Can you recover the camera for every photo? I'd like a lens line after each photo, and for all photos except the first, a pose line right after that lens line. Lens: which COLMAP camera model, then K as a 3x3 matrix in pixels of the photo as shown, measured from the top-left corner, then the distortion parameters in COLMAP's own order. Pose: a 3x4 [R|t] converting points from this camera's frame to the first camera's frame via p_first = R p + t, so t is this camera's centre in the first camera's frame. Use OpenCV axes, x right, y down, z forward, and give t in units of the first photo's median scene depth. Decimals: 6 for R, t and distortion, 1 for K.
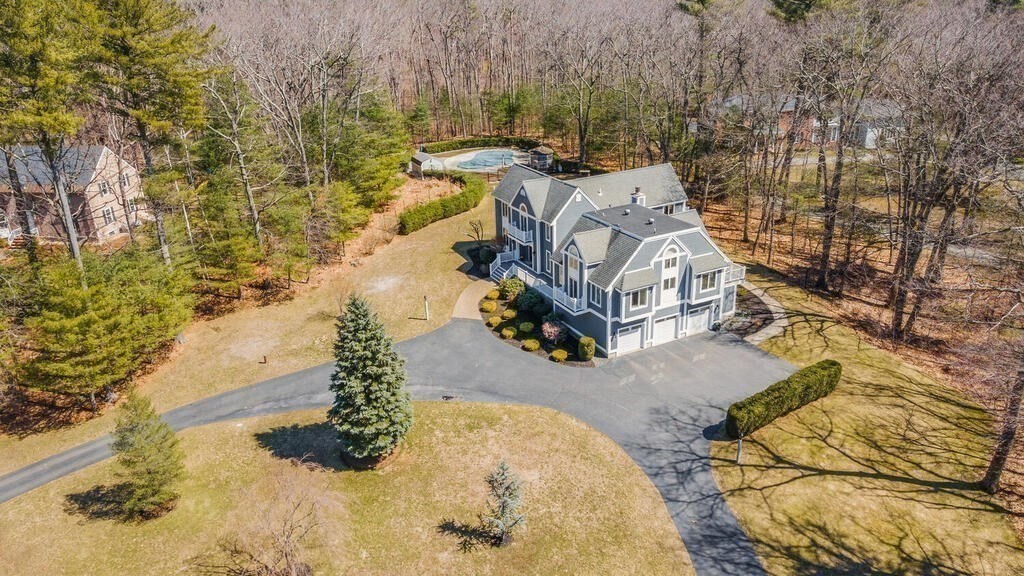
lens RADIAL K [[724.5, 0, 510.7], [0, 724.5, 287.4], [0, 0, 1]] dist [0.037283, 0.003155]
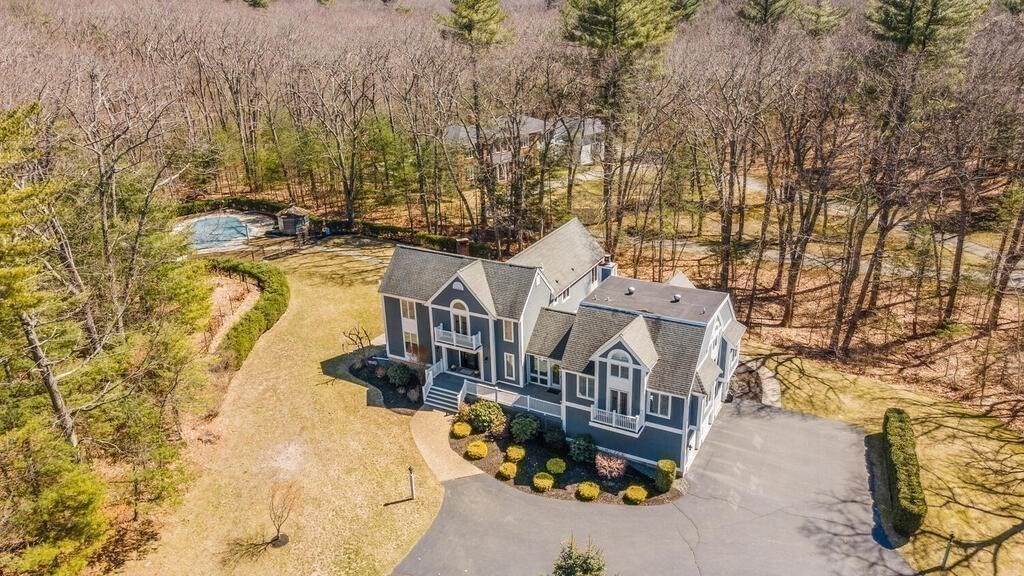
lens RADIAL K [[724.5, 0, 514.4], [0, 724.5, 287.4], [0, 0, 1]] dist [0.037283, 0.003155]
pose [[0.835813, -0.195787, 0.512917, -0.356109], [0.209244, 0.977337, 0.032093, -0.155672], [-0.507576, 0.080501, 0.857838, 0.352331]]
